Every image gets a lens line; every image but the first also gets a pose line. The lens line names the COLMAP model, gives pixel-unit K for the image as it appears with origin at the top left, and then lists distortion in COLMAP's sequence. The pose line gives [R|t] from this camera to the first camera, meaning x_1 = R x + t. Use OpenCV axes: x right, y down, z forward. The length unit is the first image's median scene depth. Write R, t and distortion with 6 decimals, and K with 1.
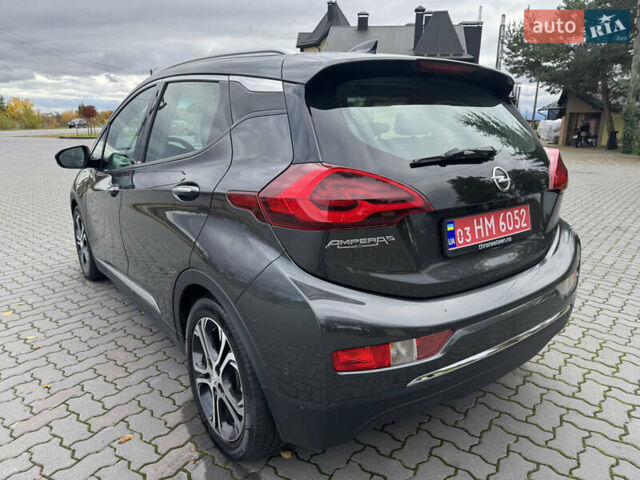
lens RADIAL K [[496.3, 0, 324.9], [0, 496.3, 239.4], [0, 0, 1]] dist [0.035437, -0.032191]
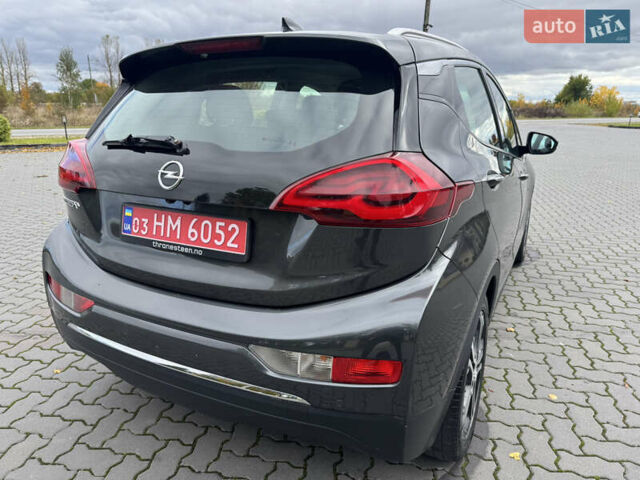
lens RADIAL K [[496.3, 0, 326.5], [0, 496.3, 241.3], [0, 0, 1]] dist [0.035437, -0.032191]
pose [[0.365086, 0.238814, -0.899822, 1.000040], [-0.215978, 0.961896, 0.167660, -0.170179], [0.905575, 0.133131, 0.402753, 0.727473]]
